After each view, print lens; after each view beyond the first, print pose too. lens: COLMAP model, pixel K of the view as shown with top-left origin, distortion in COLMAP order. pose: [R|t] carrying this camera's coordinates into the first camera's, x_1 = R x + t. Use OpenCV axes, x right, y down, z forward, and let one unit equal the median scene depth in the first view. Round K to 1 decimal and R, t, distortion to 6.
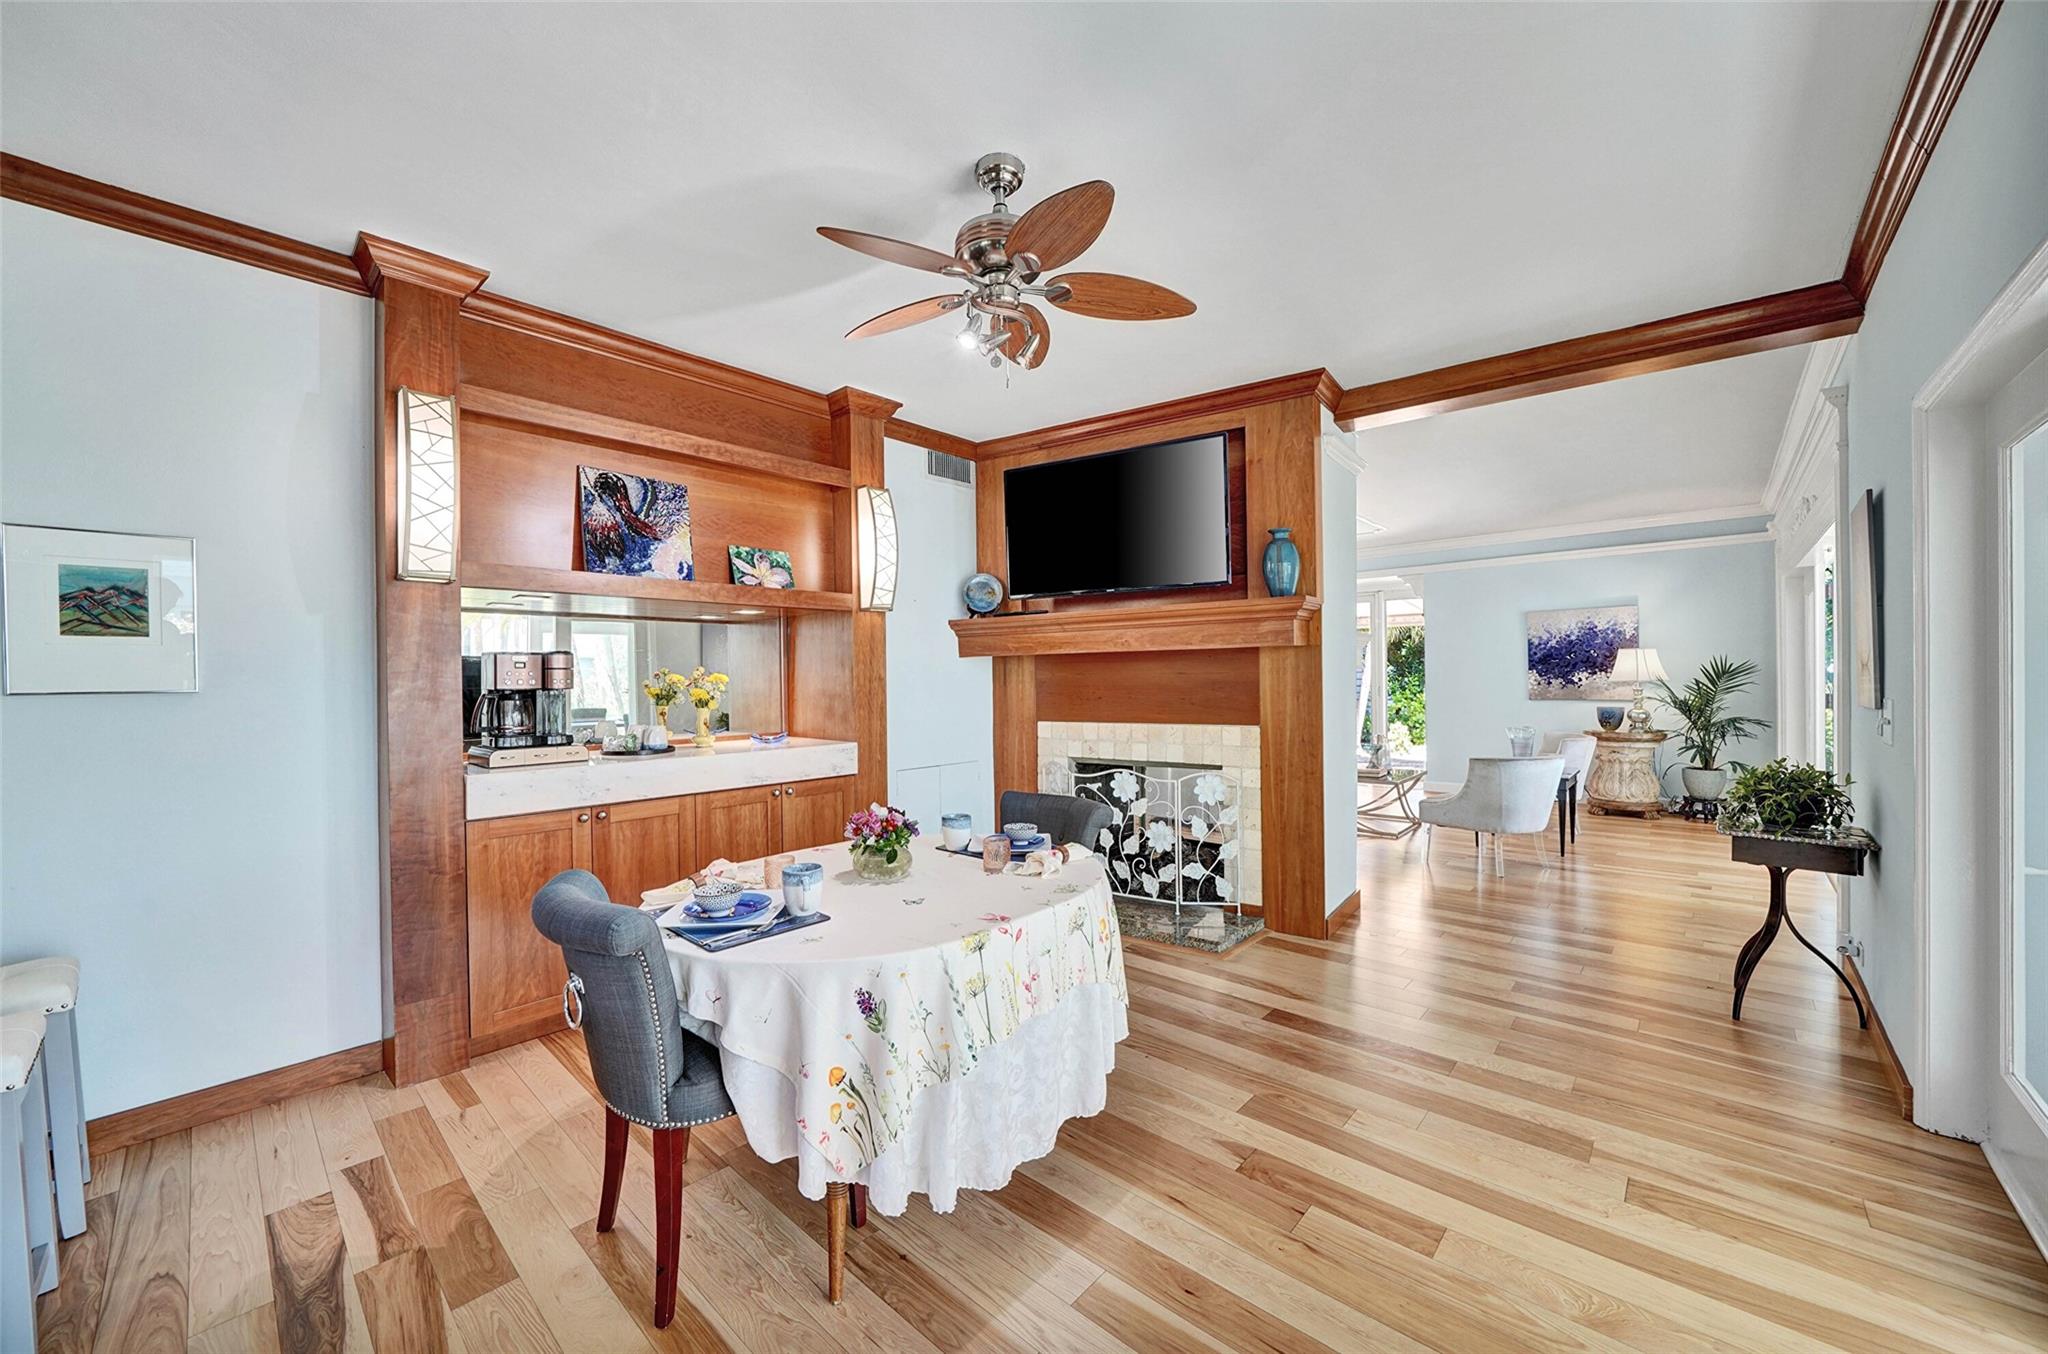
lens RADIAL K [[764.4, 0, 1012.7], [0, 764.4, 678.6], [0, 0, 1]] dist [-0.010735, 0.000071]
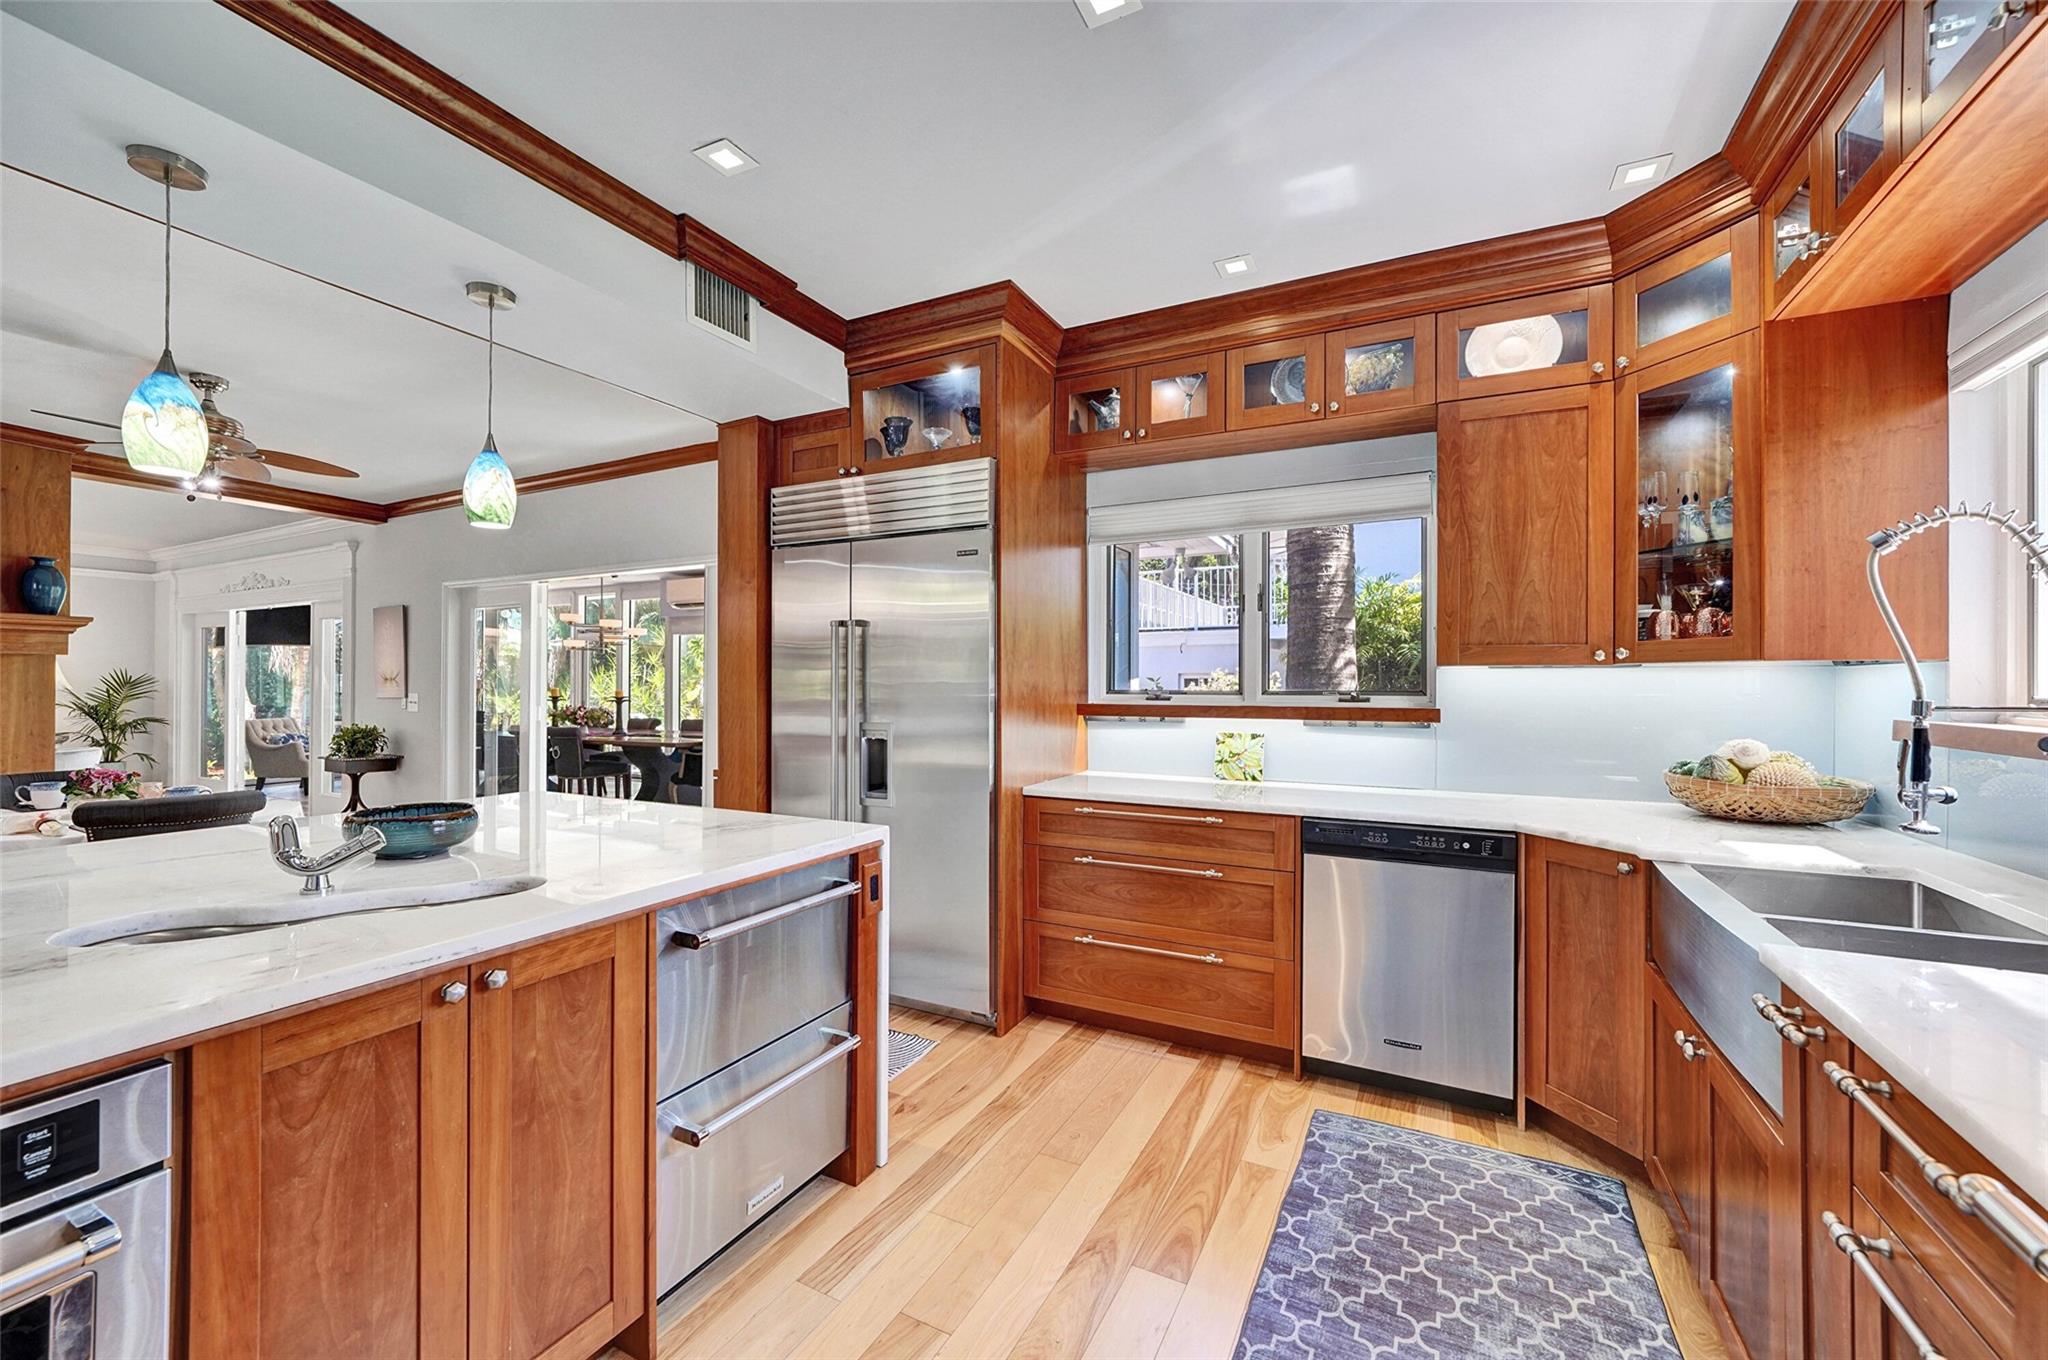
lens RADIAL K [[803.0, 0, 1022.3], [0, 803.0, 681.9], [0, 0, 1]] dist [-0.010525, 0.003255]
pose [[-0.257354, 0.015221, 0.966197, -1.170492], [0.002262, 0.999883, -0.015149, 0.021796], [-0.966314, -0.001713, -0.257358, -0.157787]]
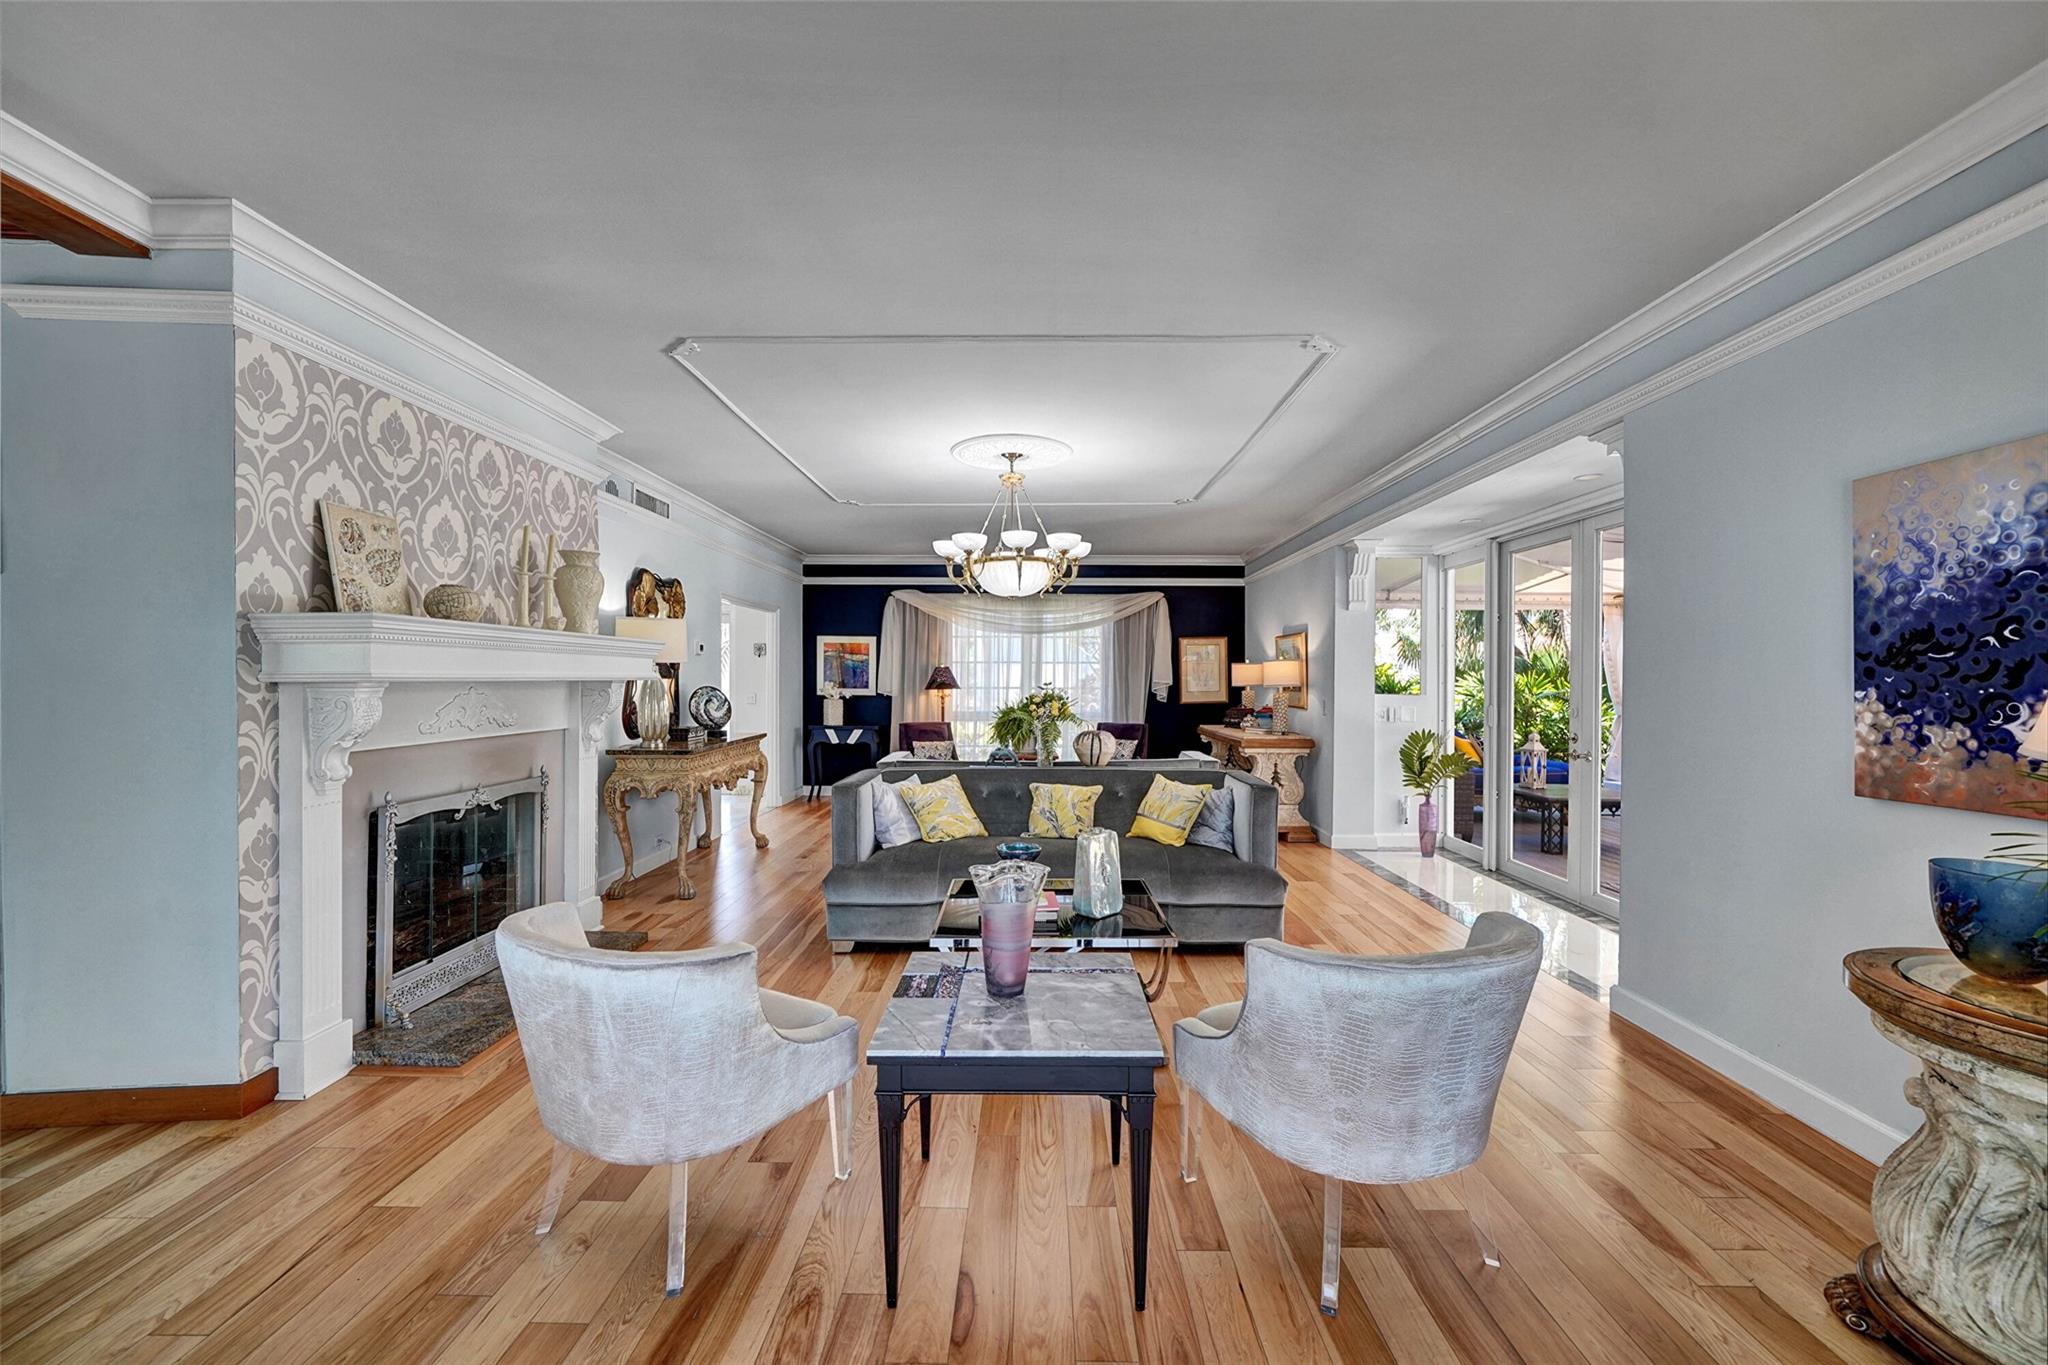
lens RADIAL K [[825.4, 0, 1022.3], [0, 825.4, 681.8], [0, 0, 1]] dist [0.000897, 0.000198]
pose [[0.660530, 0.008593, -0.750751, 1.376146], [-0.007865, 0.999959, 0.004525, -0.025194], [0.750759, 0.002916, 0.660570, 1.116589]]
